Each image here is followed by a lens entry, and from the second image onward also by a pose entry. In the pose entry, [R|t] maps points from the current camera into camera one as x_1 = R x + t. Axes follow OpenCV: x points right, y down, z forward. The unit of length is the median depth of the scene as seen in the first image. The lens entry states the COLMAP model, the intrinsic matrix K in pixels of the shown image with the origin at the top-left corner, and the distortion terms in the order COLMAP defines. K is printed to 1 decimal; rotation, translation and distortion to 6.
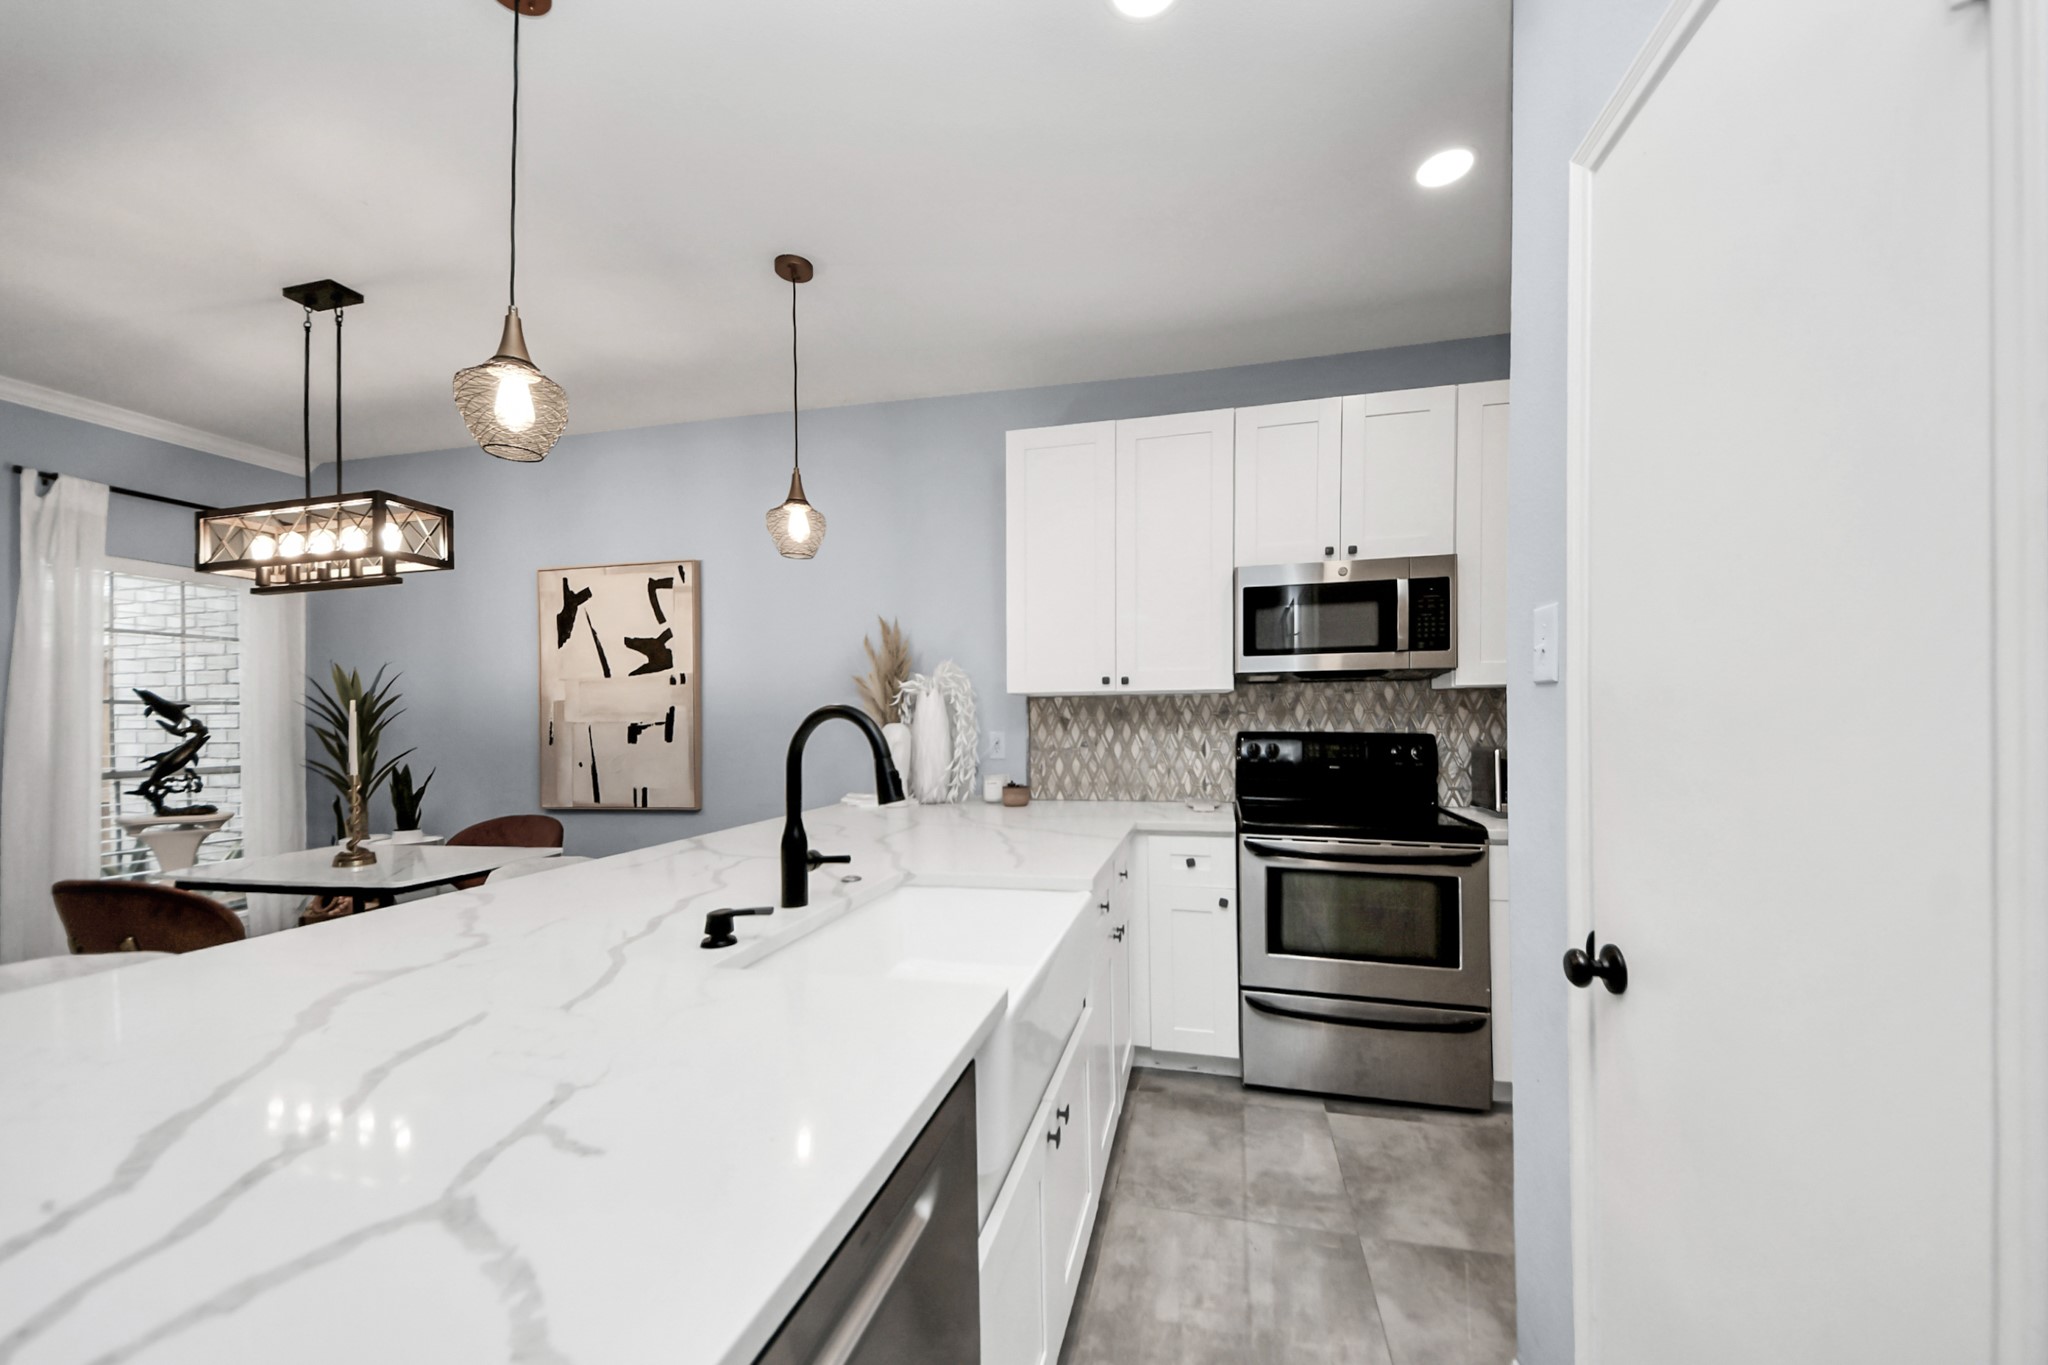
lens RADIAL K [[702.0, 0, 1050.3], [0, 702.0, 726.3], [0, 0, 1]] dist [0.002076, -0.000013]
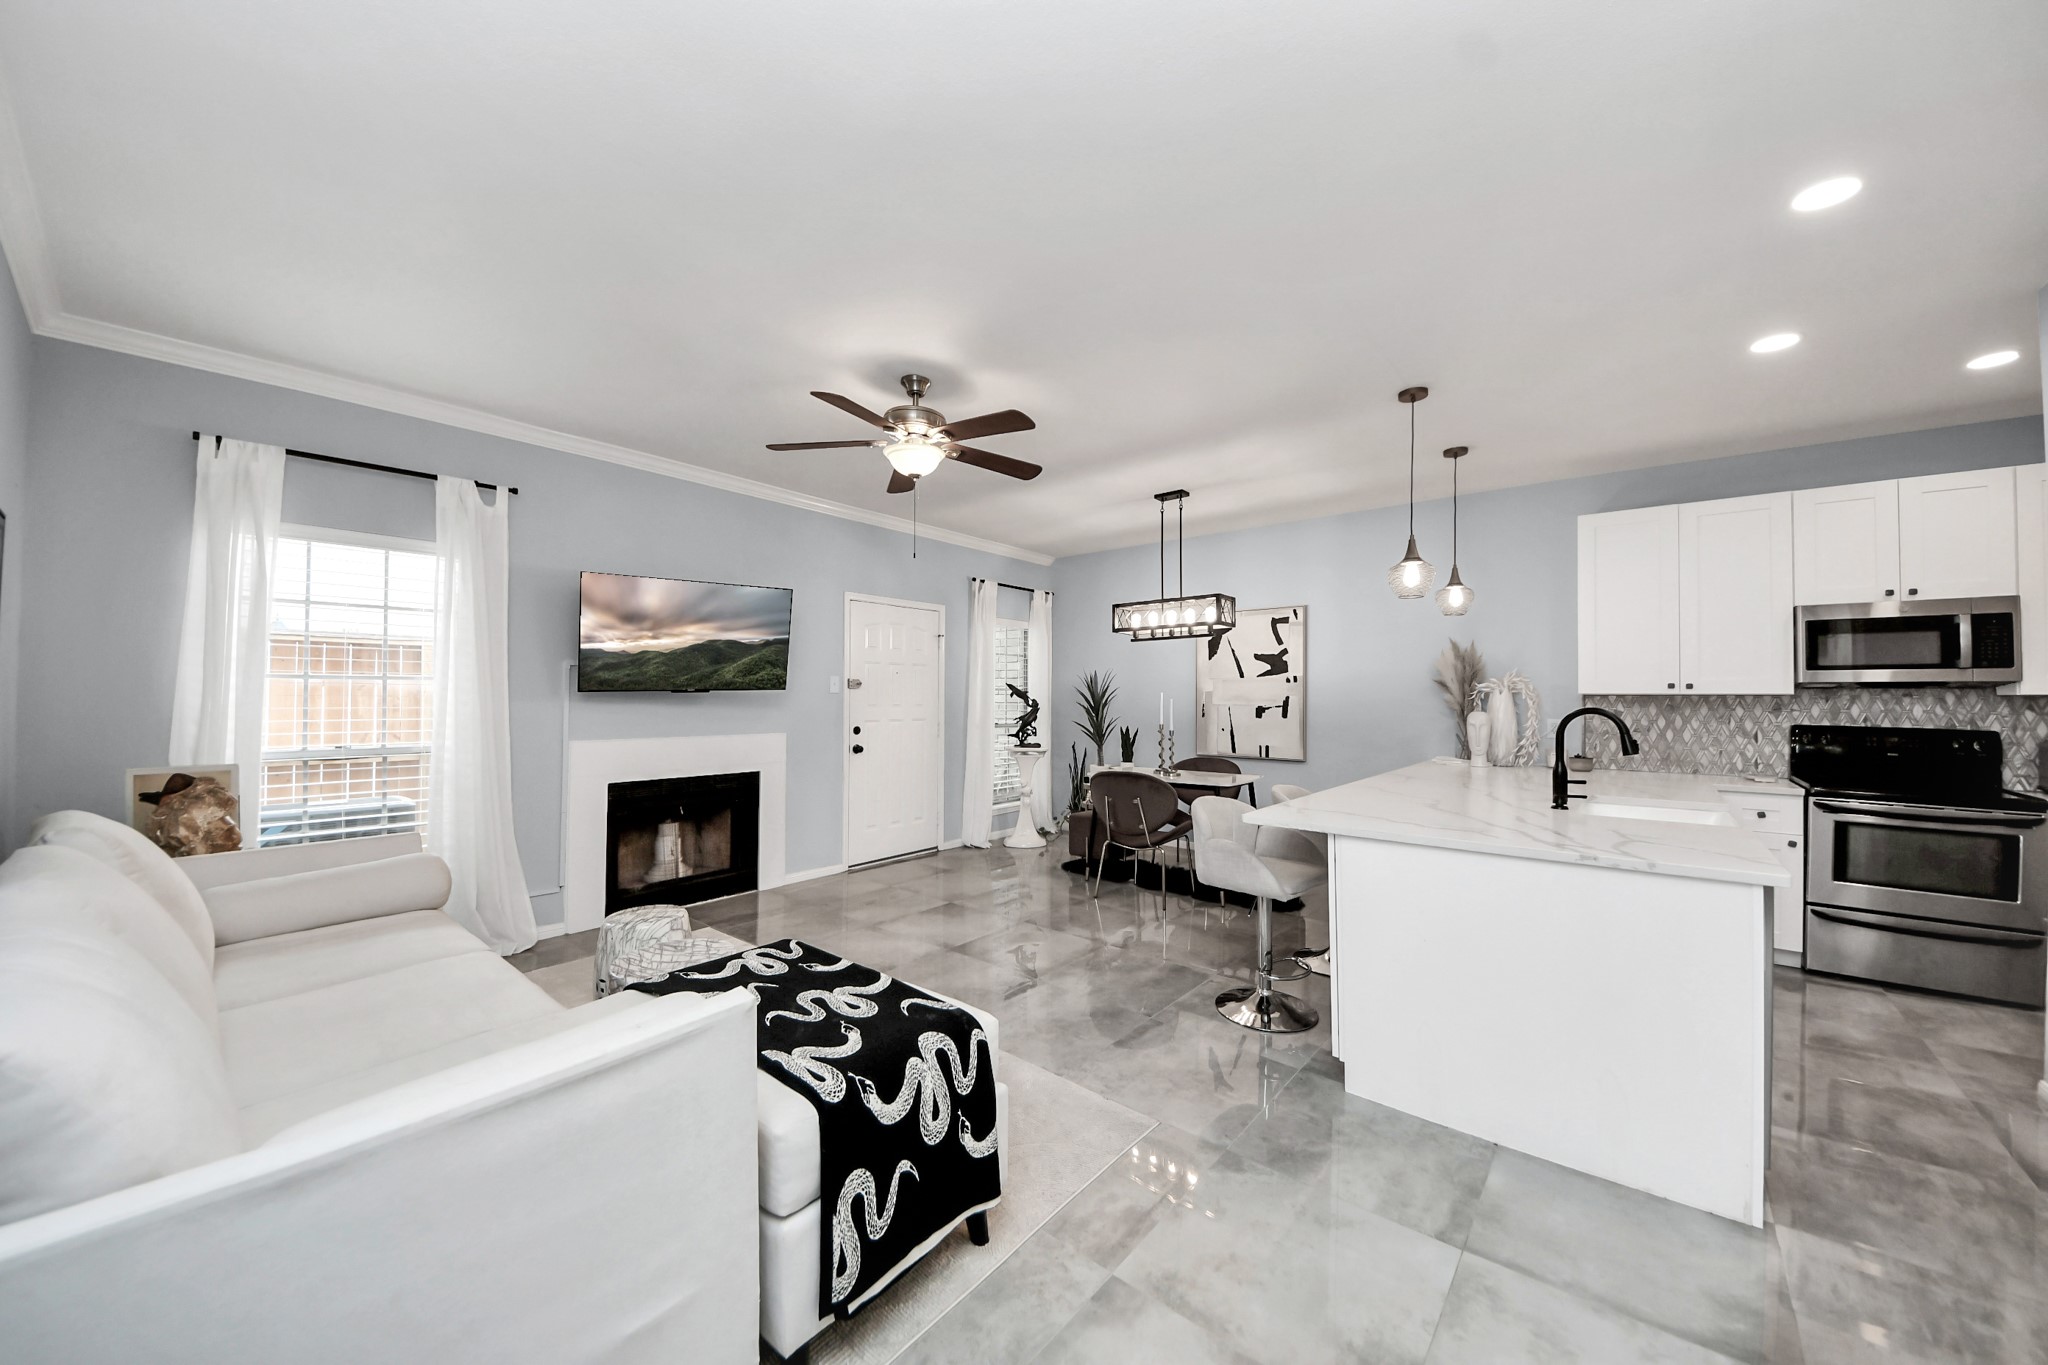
lens RADIAL K [[663.5, 0, 984.1], [0, 663.5, 685.8], [0, 0, 1]] dist [-0.037620, 0.000230]
pose [[0.850244, 0.008841, -0.526314, -0.400096], [-0.022790, 0.999540, -0.020025, -0.007249], [0.525895, 0.029021, 0.850054, -0.776959]]
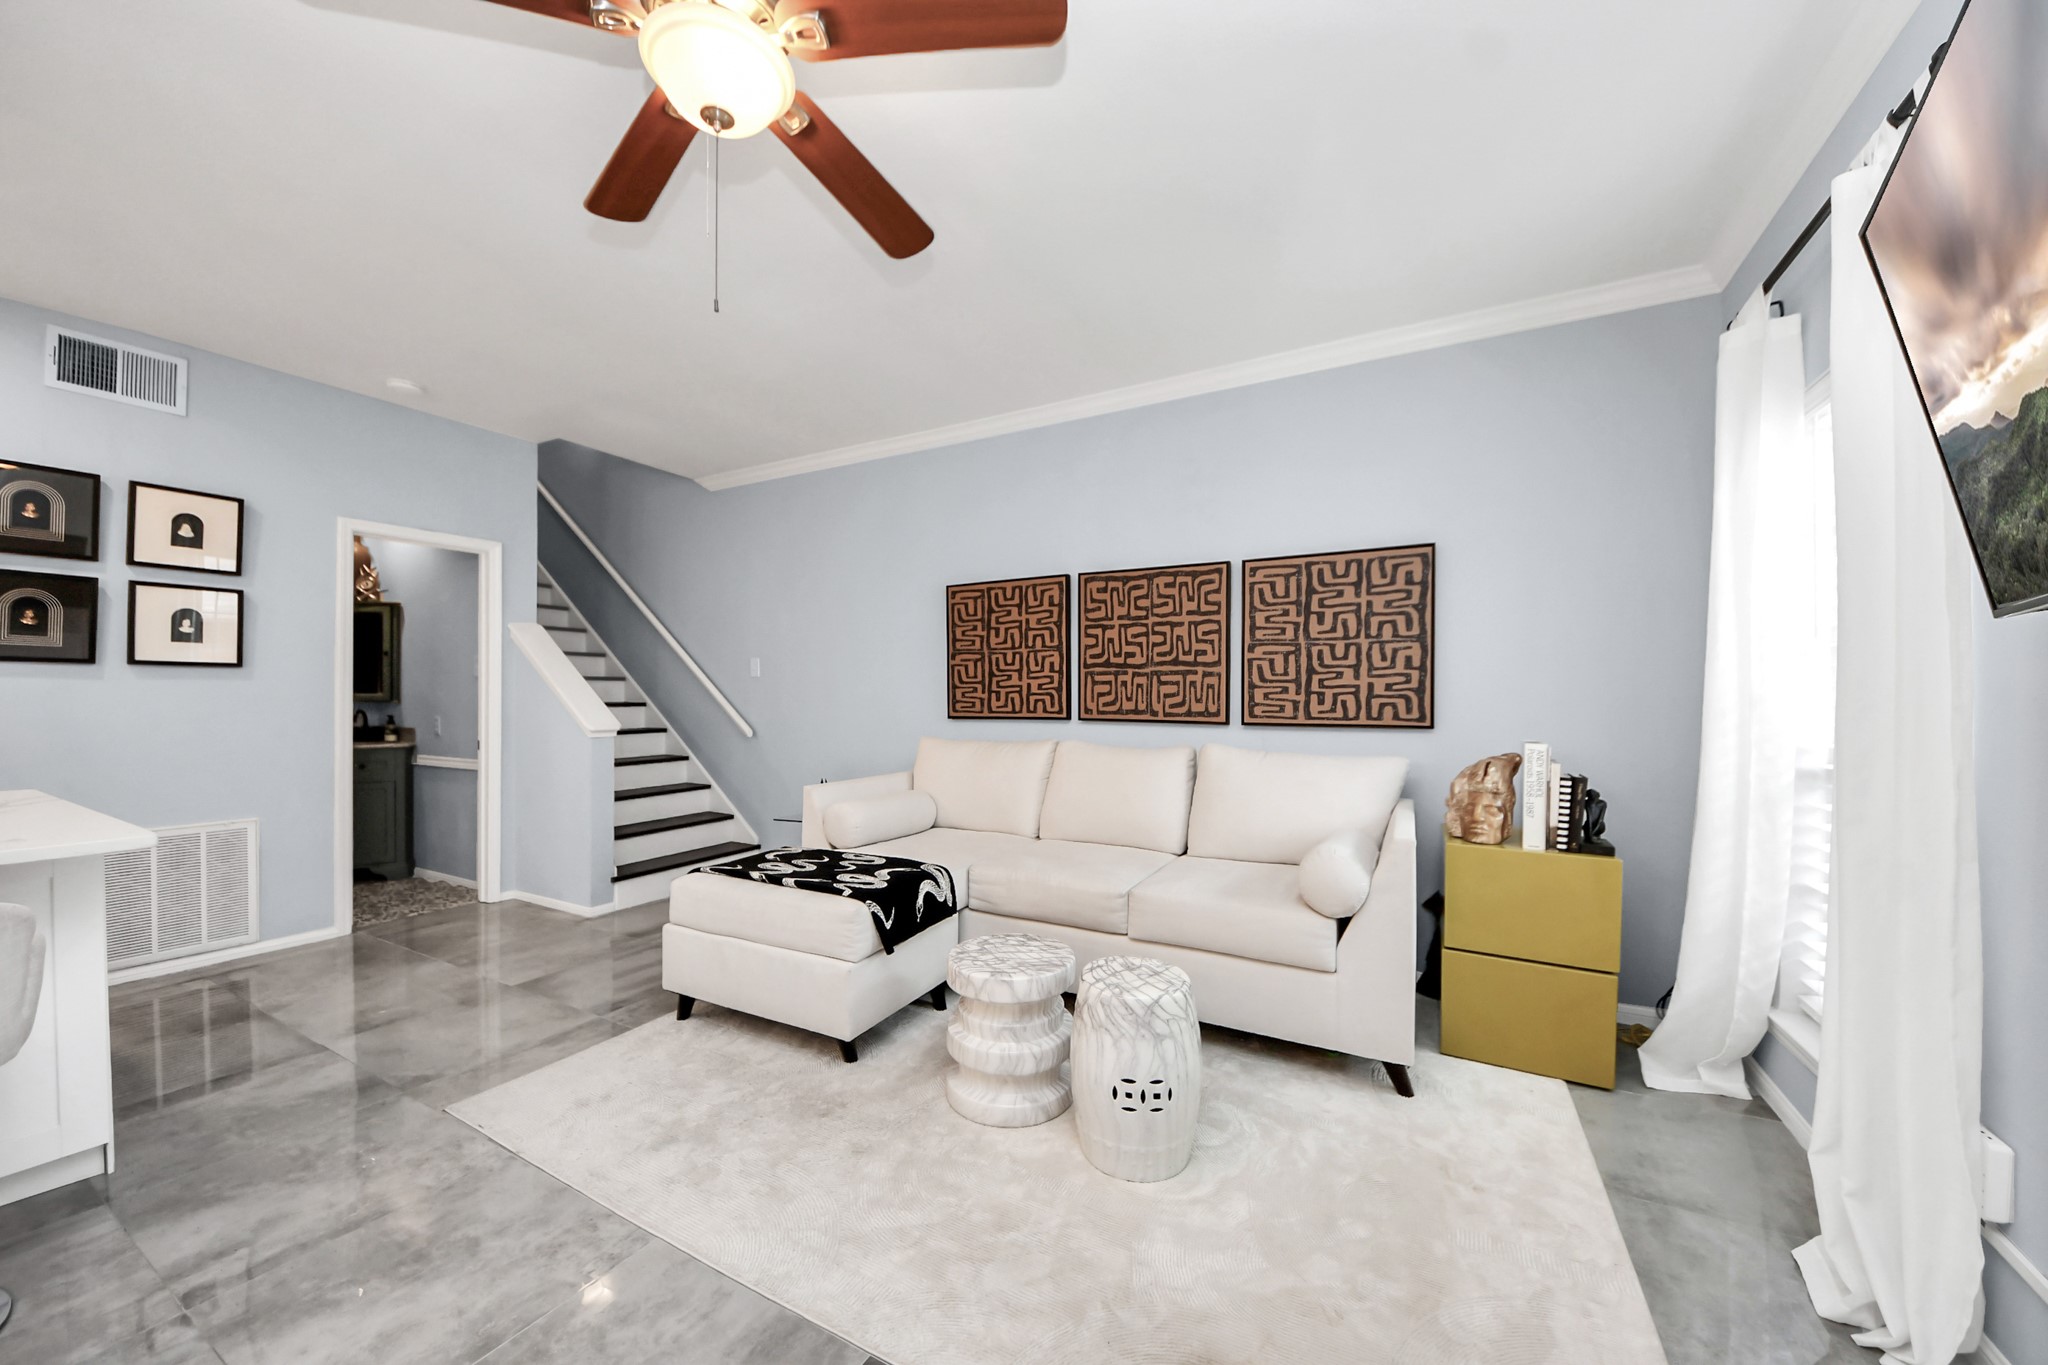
lens RADIAL K [[707.9, 0, 1036.7], [0, 707.9, 676.9], [0, 0, 1]] dist [0.000263, -0.007186]
pose [[-0.961511, 0.015408, 0.274335, -1.335869], [0.009652, 0.999704, -0.022317, 0.028778], [-0.274597, -0.018810, -0.961375, 0.397956]]
